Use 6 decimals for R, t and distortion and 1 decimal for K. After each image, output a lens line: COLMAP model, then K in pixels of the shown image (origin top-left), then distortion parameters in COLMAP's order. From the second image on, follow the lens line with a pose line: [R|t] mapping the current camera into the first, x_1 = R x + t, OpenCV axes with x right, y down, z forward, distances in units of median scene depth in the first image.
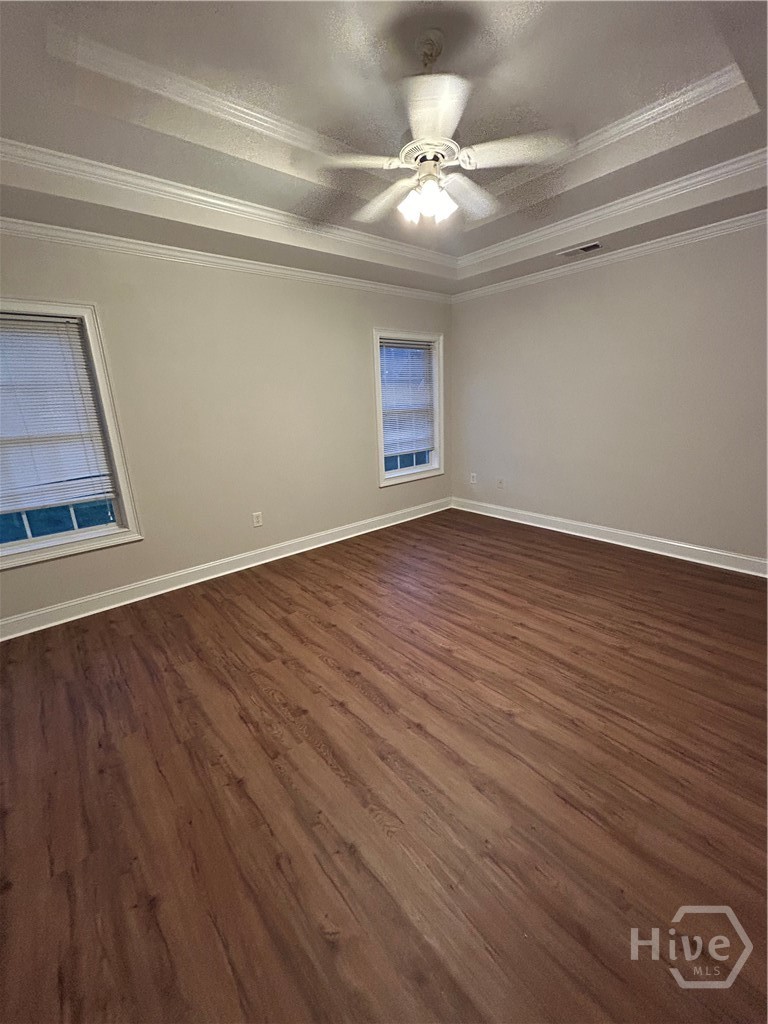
lens RADIAL K [[413.2, 0, 379.6], [0, 413.2, 513.7], [0, 0, 1]] dist [0.003877, 0.000553]
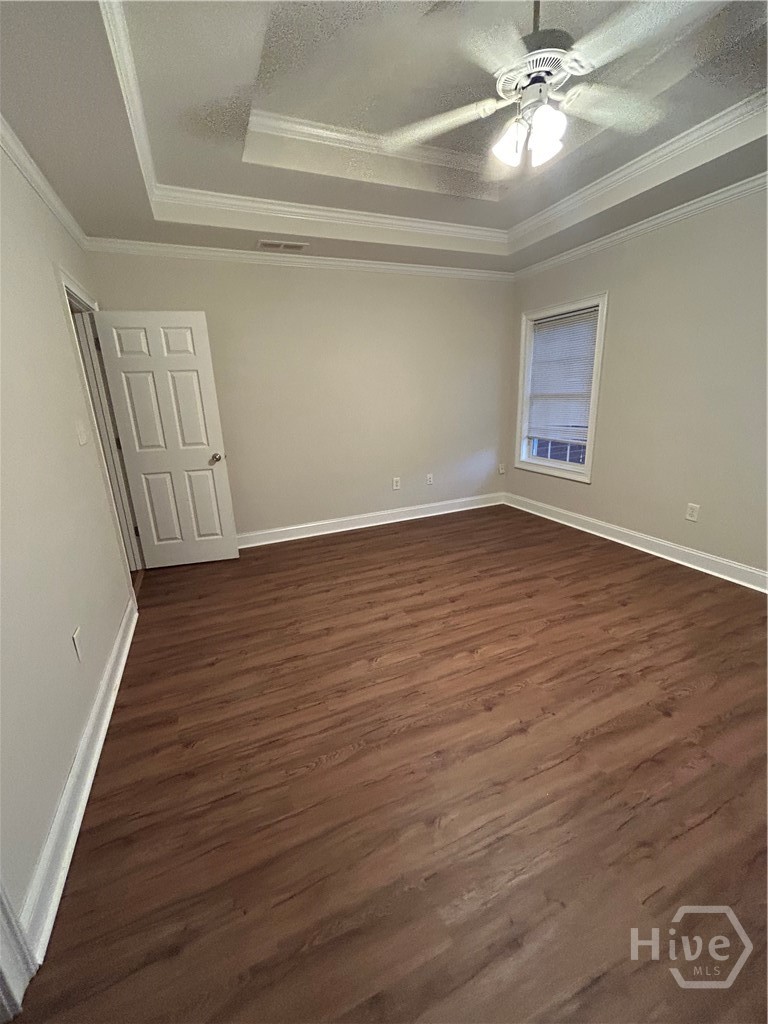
lens RADIAL K [[413.2, 0, 381.2], [0, 413.2, 509.8], [0, 0, 1]] dist [0.003877, 0.000553]
pose [[-0.288392, 0.315606, -0.904004, 0.916703], [-0.207343, 0.901132, 0.380749, -0.255768], [0.934793, 0.297244, -0.194441, 0.840814]]
